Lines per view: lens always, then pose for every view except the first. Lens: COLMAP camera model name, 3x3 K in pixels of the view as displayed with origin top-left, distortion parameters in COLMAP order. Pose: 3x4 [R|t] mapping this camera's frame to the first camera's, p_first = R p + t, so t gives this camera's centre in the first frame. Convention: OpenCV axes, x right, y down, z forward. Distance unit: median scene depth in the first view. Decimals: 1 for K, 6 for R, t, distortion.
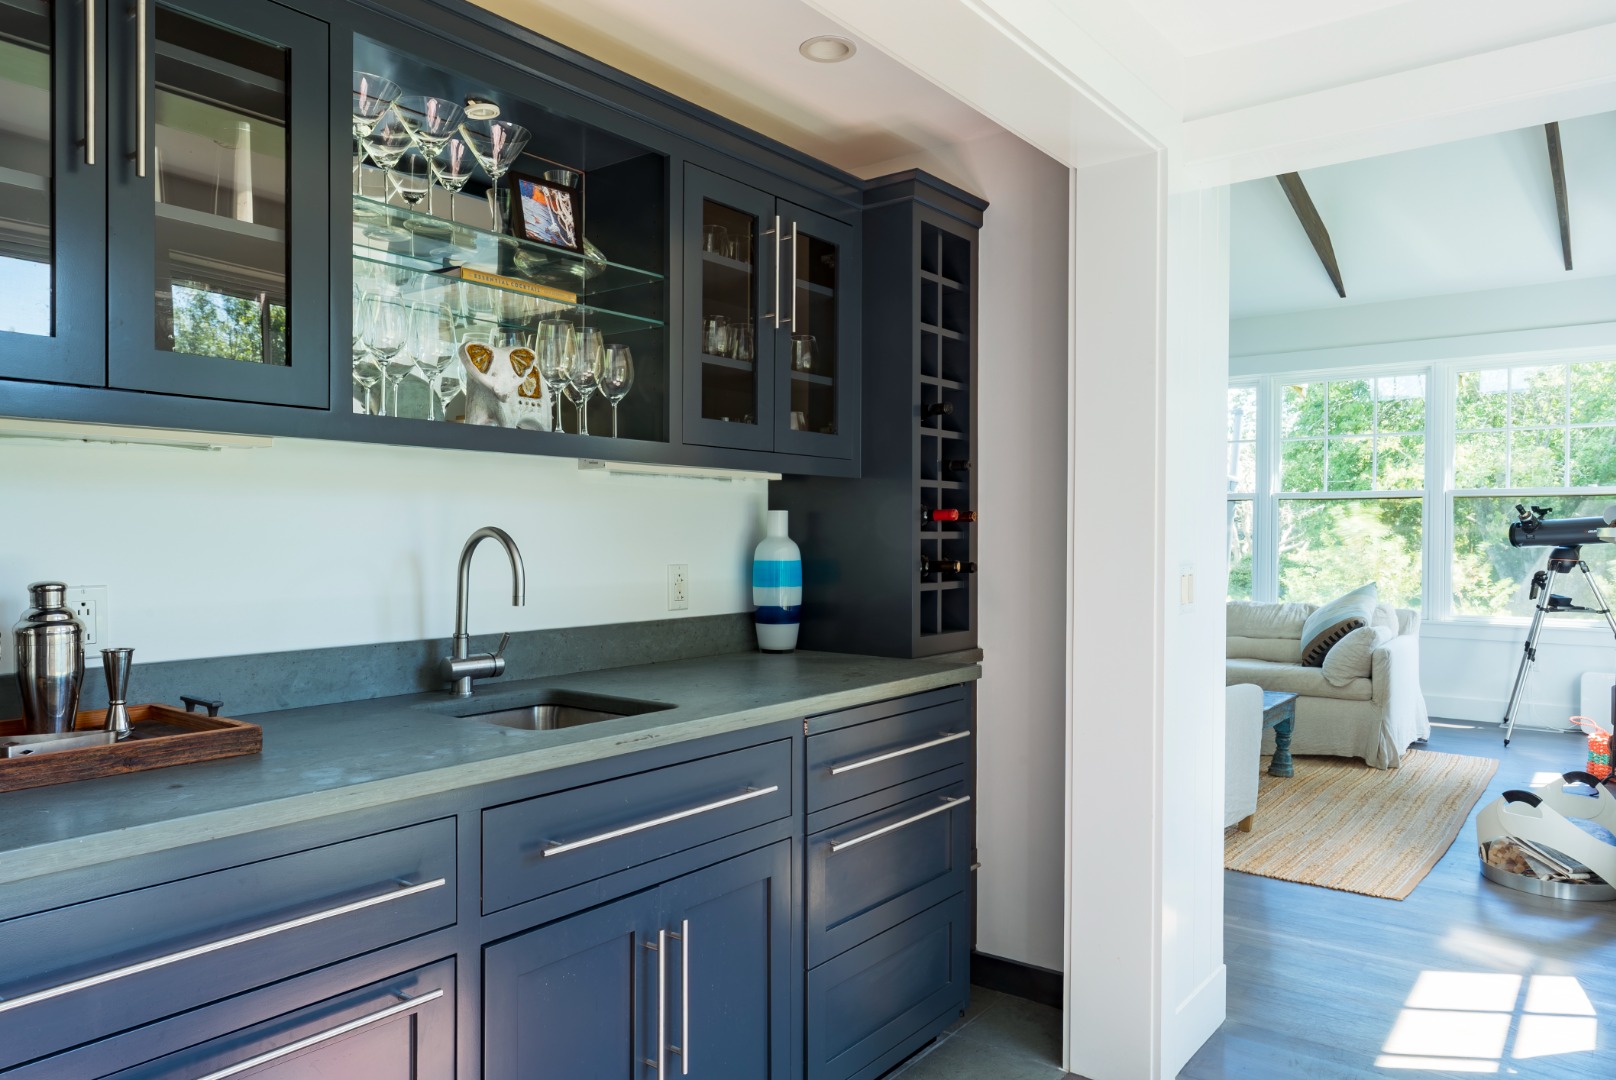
lens RADIAL K [[1099.3, 0, 806.6], [0, 1099.3, 541.4], [0, 0, 1]] dist [0.000687, -0.002070]
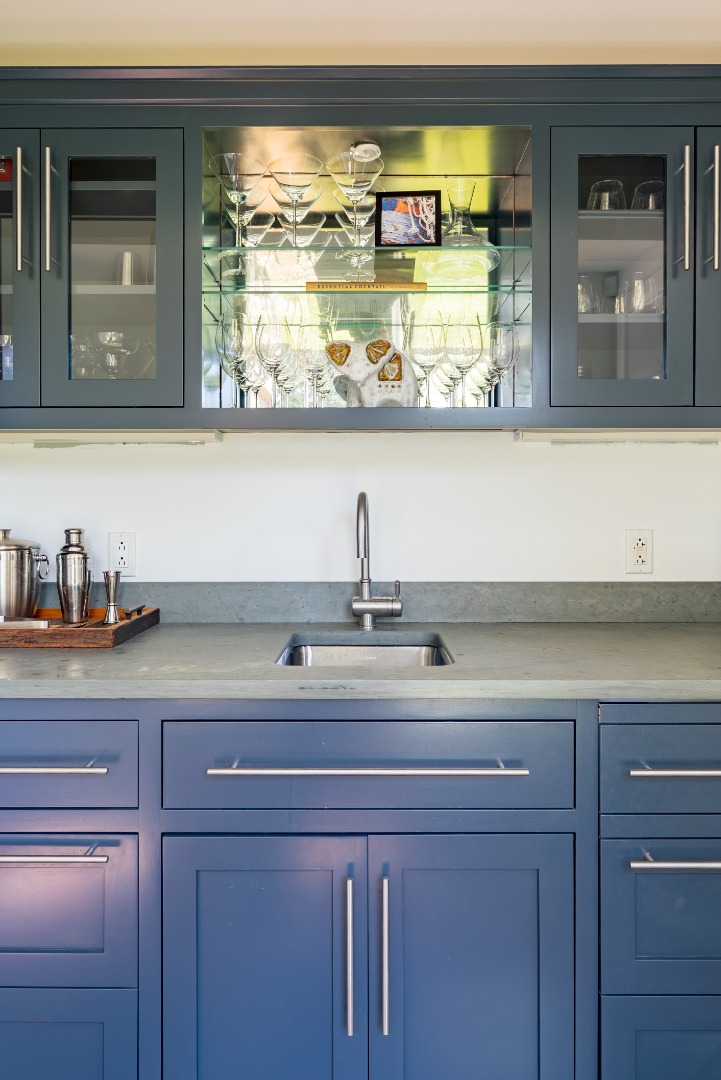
lens RADIAL K [[734.3, 0, 361.7], [0, 734.3, 513.2], [0, 0, 1]] dist [-0.005022, 0.000634]
pose [[0.603546, -0.004486, -0.797315, 0.357295], [-0.002870, 0.999965, -0.007799, 0.016614], [0.797323, 0.006996, 0.603513, 0.512307]]
